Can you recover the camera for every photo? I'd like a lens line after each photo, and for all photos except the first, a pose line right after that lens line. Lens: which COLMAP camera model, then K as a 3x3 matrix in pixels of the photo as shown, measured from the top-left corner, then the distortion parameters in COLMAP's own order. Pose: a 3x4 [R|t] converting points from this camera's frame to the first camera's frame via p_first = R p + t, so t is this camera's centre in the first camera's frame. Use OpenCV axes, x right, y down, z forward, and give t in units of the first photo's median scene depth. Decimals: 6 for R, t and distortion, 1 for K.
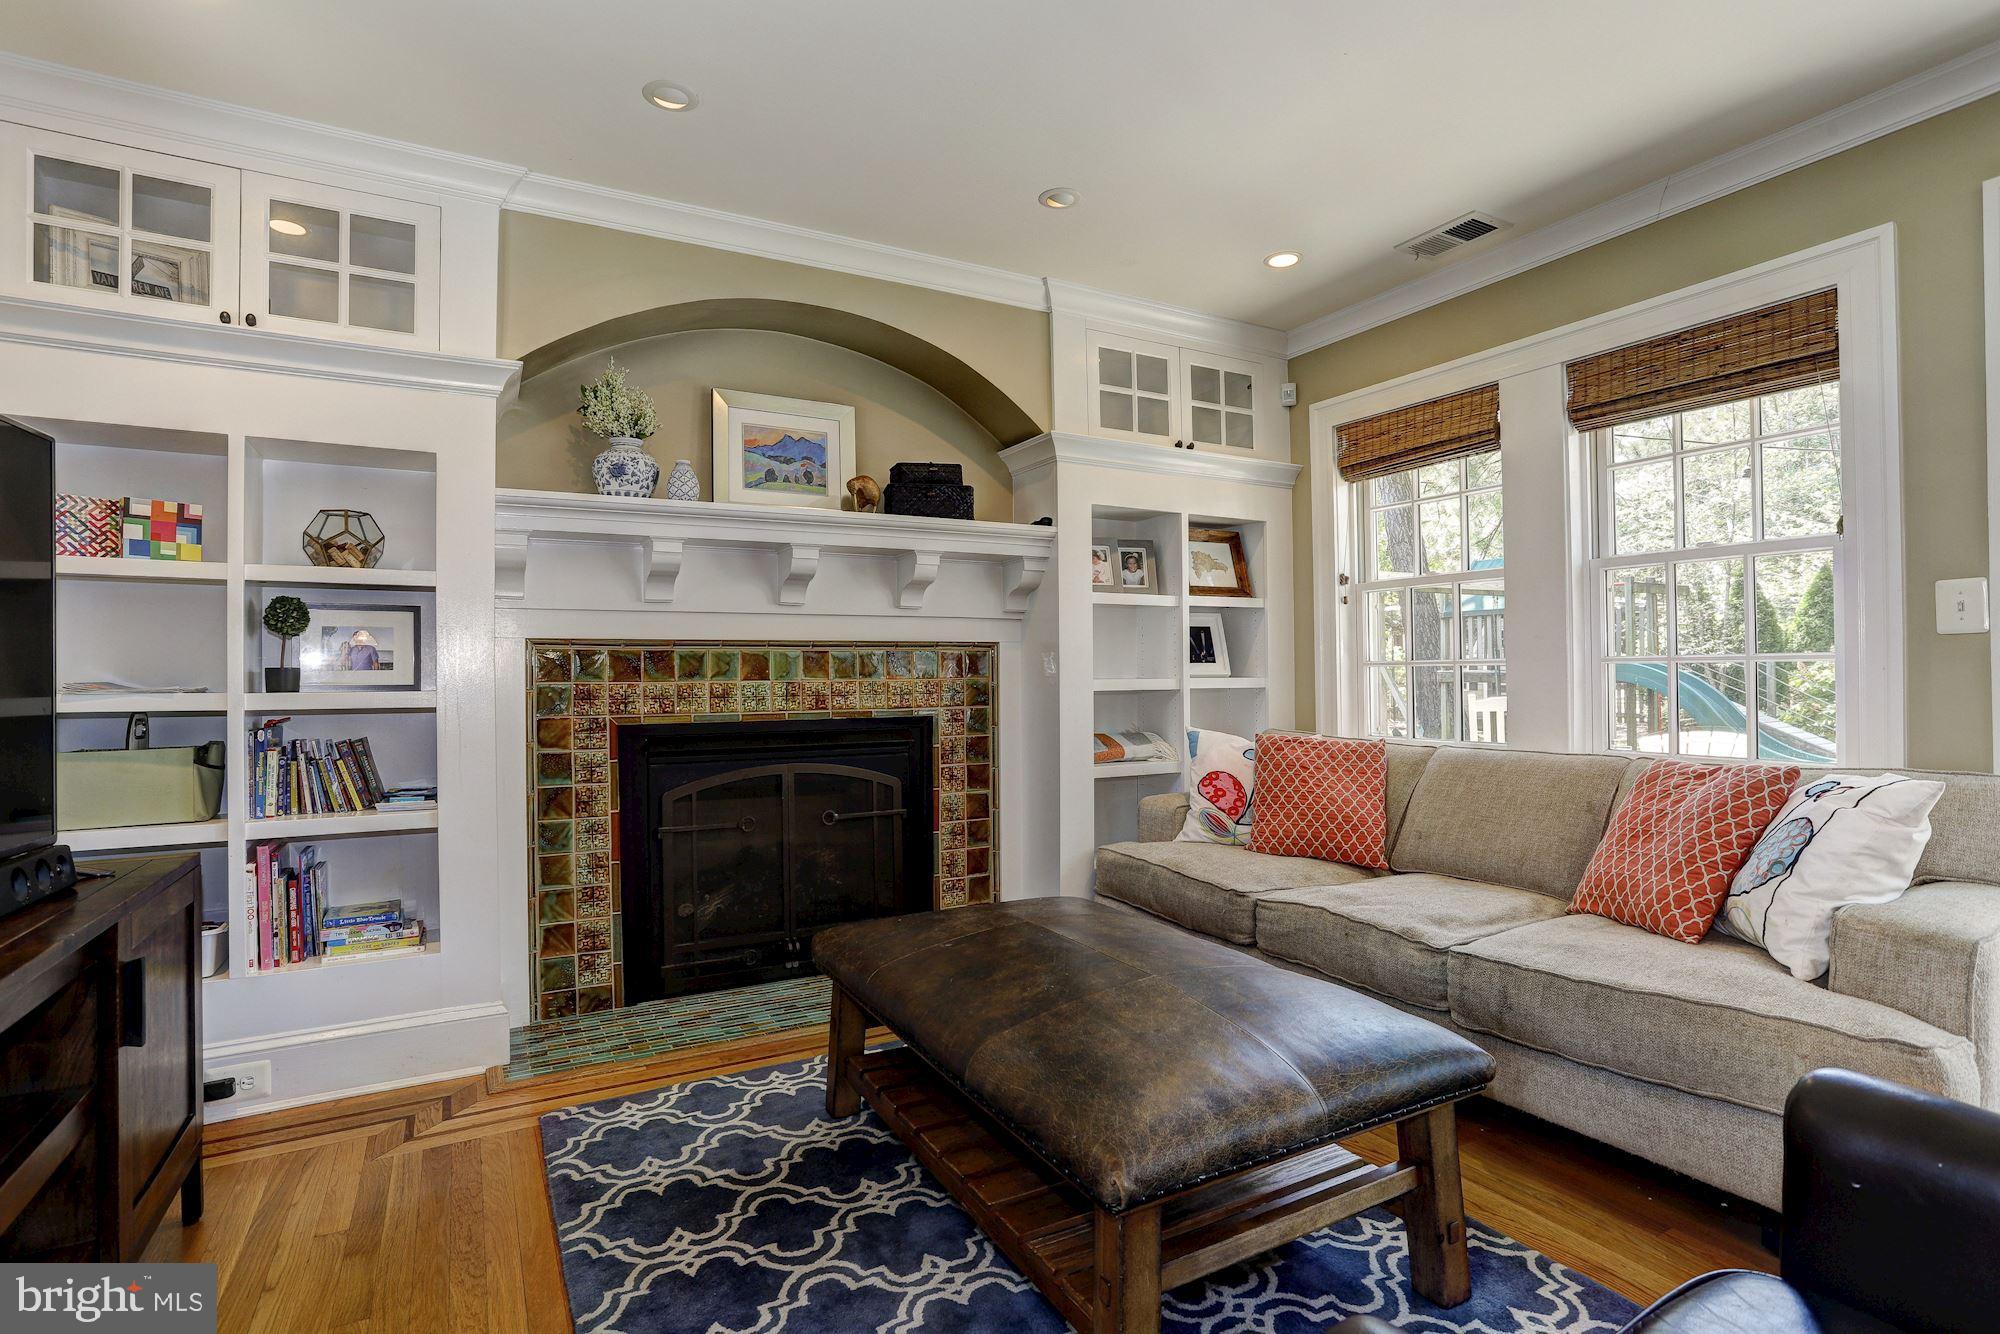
lens RADIAL K [[969.7, 0, 990.7], [0, 969.7, 663.4], [0, 0, 1]] dist [-0.072411, 0.036482]
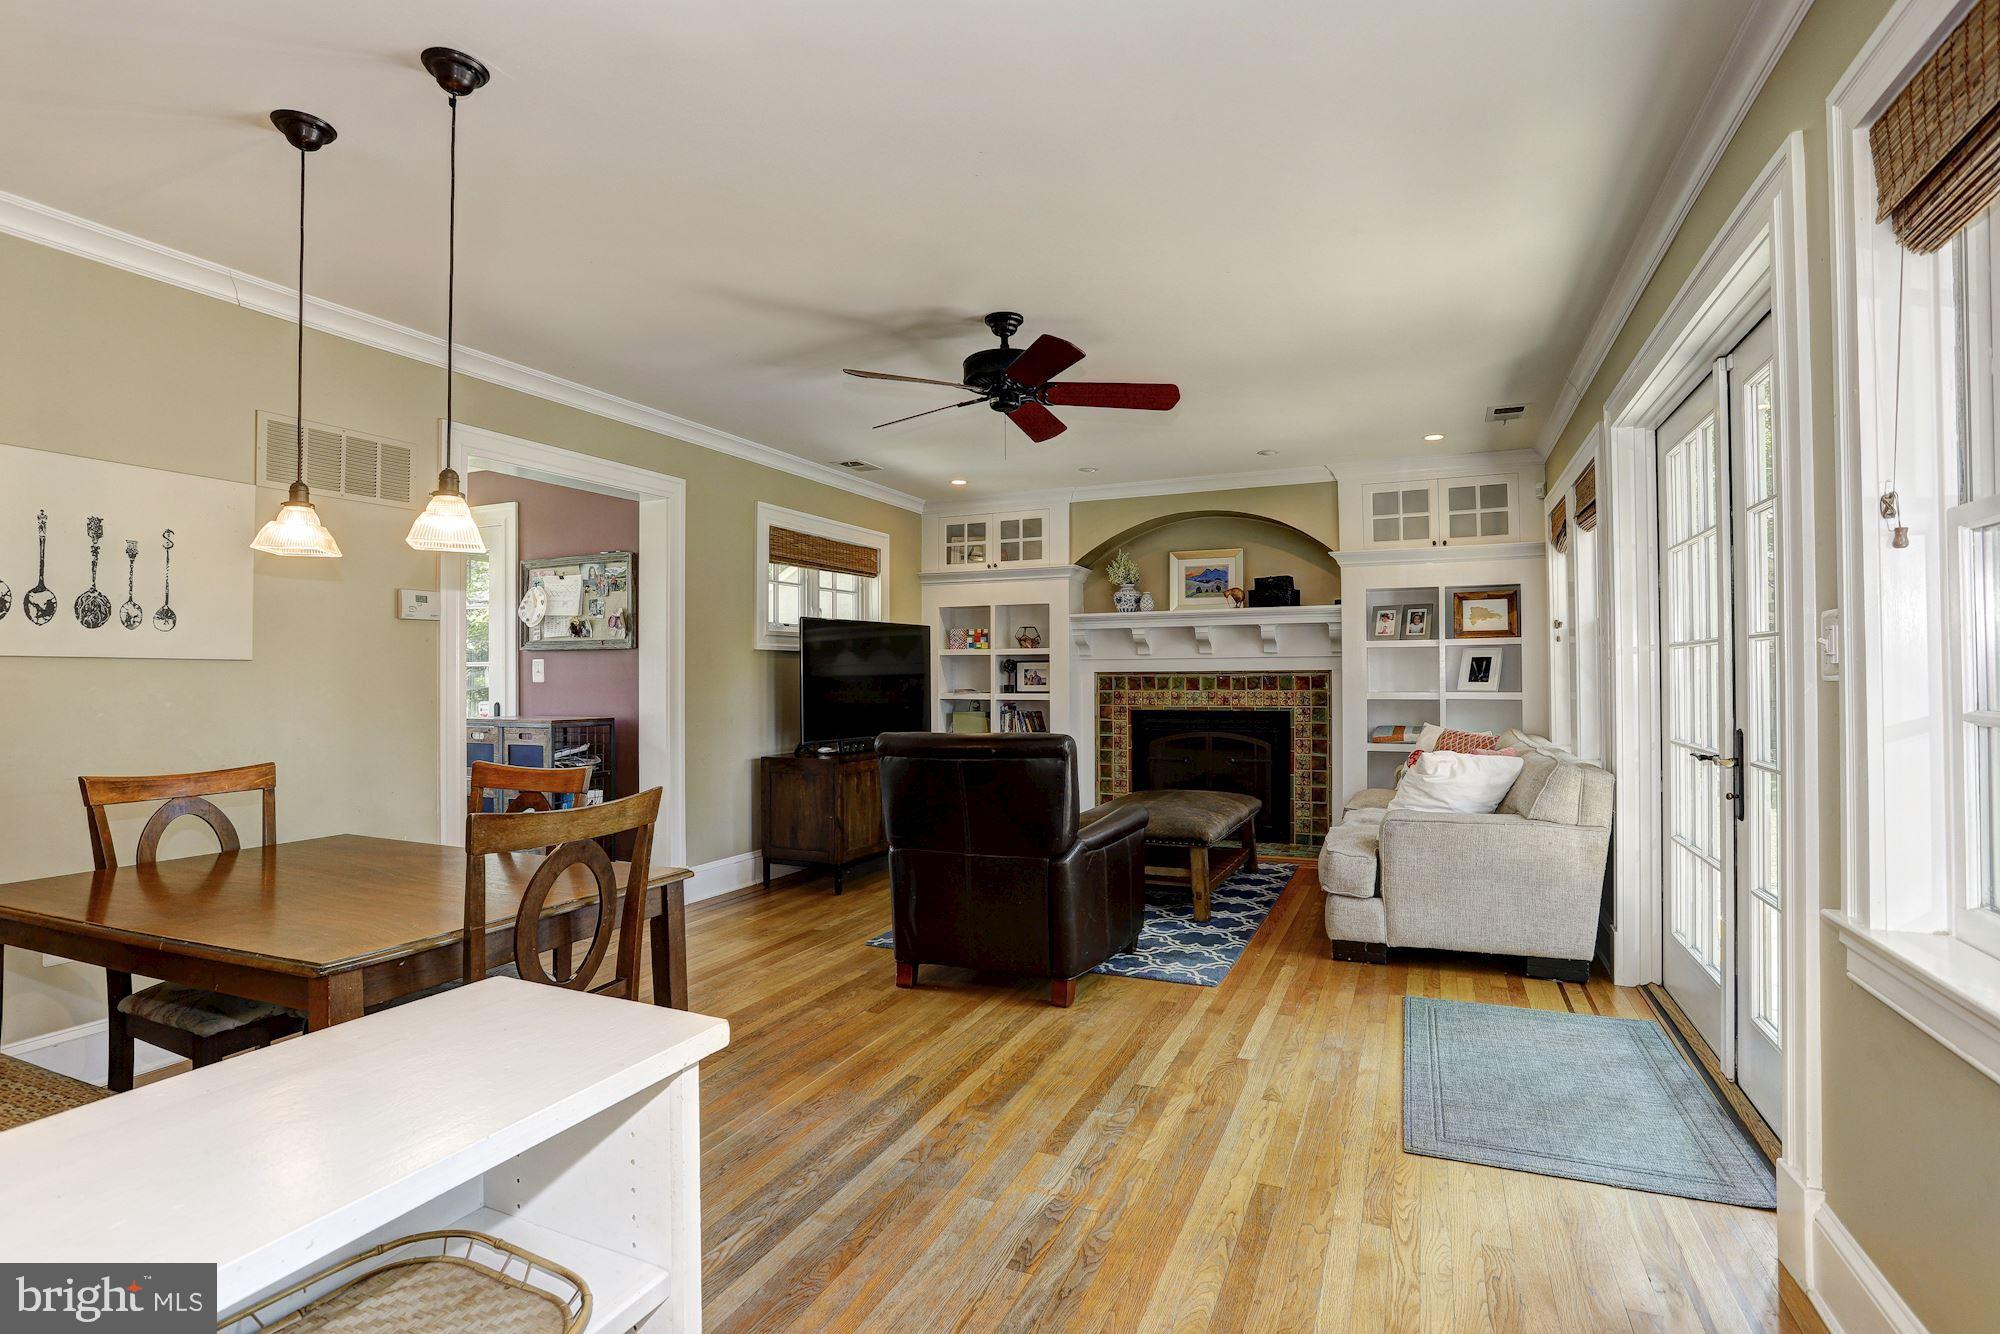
lens RADIAL K [[969.7, 0, 990.7], [0, 969.7, 663.4], [0, 0, 1]] dist [-0.072411, 0.036482]
pose [[0.598839, -0.004825, -0.800855, 1.161815], [0.011436, 0.999931, 0.002527, -0.050995], [0.800788, -0.010672, 0.598853, -0.588292]]
